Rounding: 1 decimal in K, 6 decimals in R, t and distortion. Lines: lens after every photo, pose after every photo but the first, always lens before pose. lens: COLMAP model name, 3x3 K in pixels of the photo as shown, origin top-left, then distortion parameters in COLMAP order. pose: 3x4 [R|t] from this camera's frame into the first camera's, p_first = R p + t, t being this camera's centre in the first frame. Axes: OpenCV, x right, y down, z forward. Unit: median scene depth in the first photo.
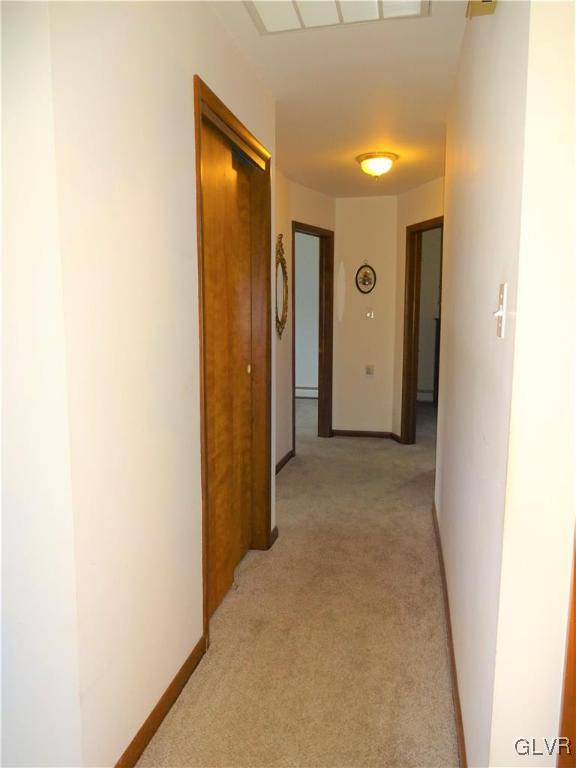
lens RADIAL K [[566.9, 0, 290.3], [0, 566.9, 386.9], [0, 0, 1]] dist [-0.005785, -0.007956]
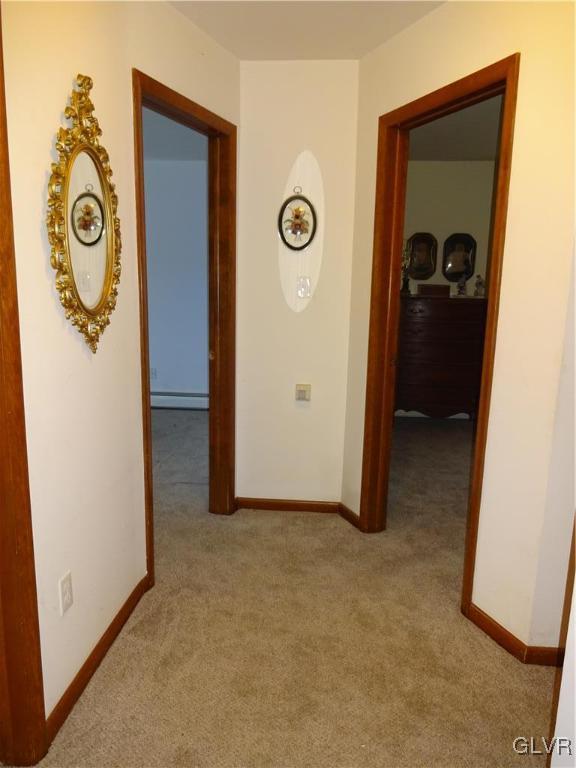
lens RADIAL K [[566.9, 0, 288.4], [0, 566.9, 380.6], [0, 0, 1]] dist [-0.005785, -0.007956]
pose [[0.989506, -0.003517, 0.144447, 0.048293], [-0.002776, 0.999057, 0.043336, -0.066403], [-0.144463, -0.043282, 0.988563, 0.472571]]
